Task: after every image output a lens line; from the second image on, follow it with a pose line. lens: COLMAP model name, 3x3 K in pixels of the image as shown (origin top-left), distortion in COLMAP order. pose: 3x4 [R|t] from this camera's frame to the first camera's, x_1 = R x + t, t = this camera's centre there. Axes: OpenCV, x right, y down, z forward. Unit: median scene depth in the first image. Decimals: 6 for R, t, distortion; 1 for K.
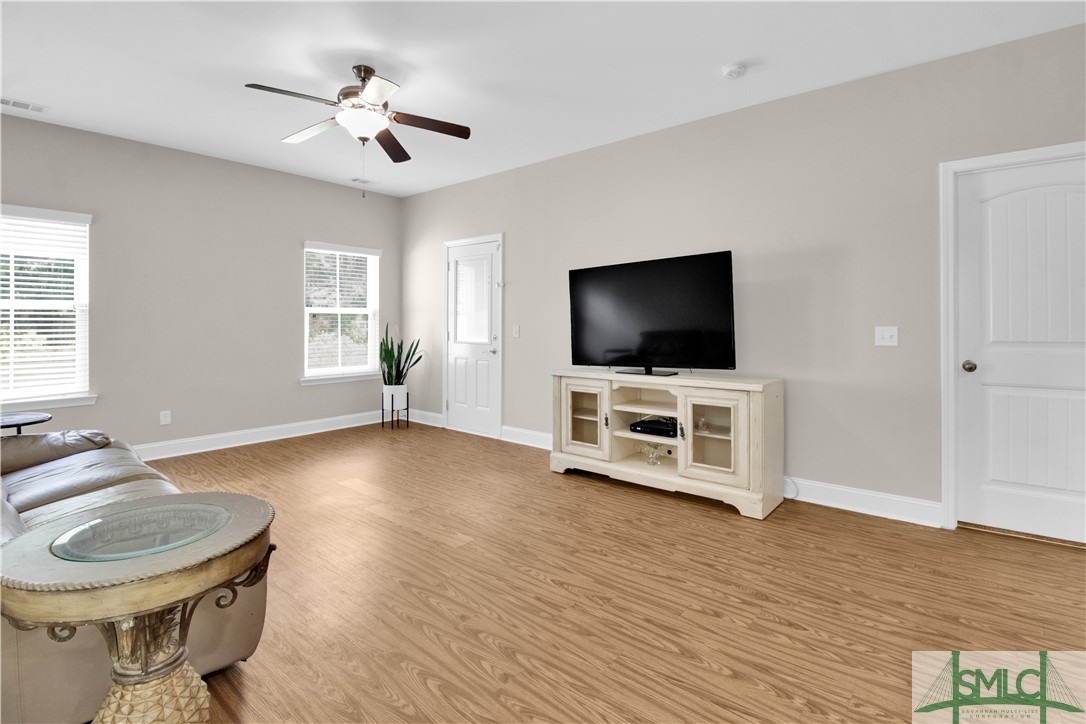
lens RADIAL K [[512.7, 0, 551.9], [0, 512.7, 324.1], [0, 0, 1]] dist [-0.024176, -0.000397]
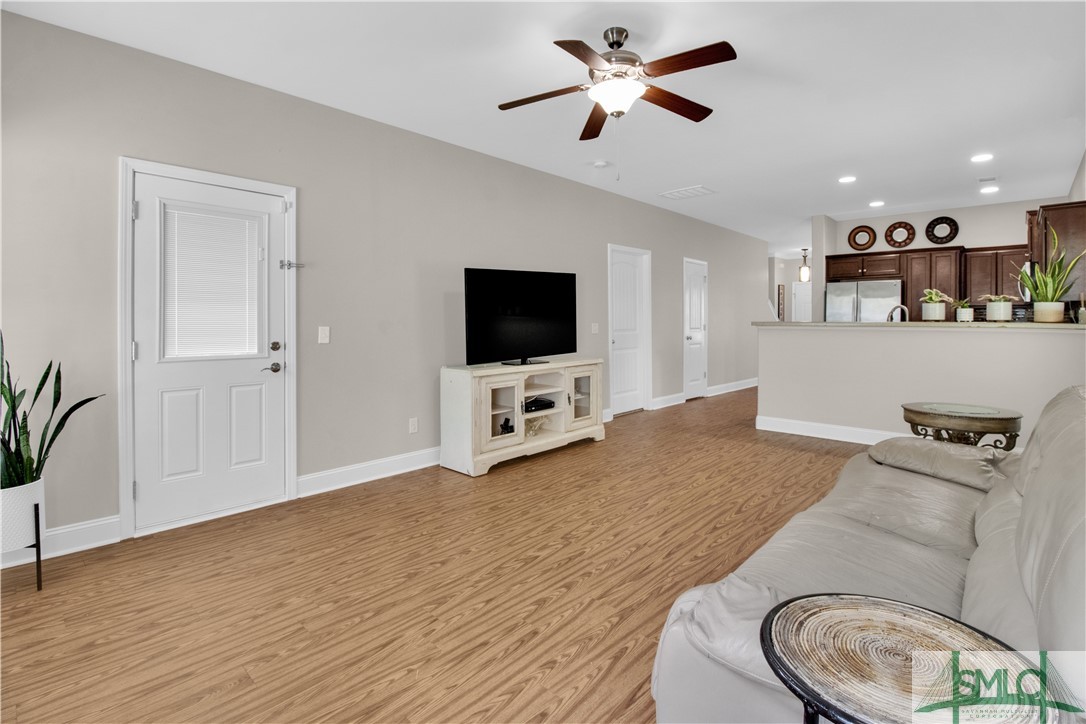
lens RADIAL K [[512.7, 0, 551.9], [0, 512.7, 324.1], [0, 0, 1]] dist [-0.024176, -0.000397]
pose [[0.046594, -0.004049, 0.998906, -0.994157], [0.007520, 0.999965, 0.003703, -0.000828], [-0.998886, 0.007339, 0.046623, 0.852262]]
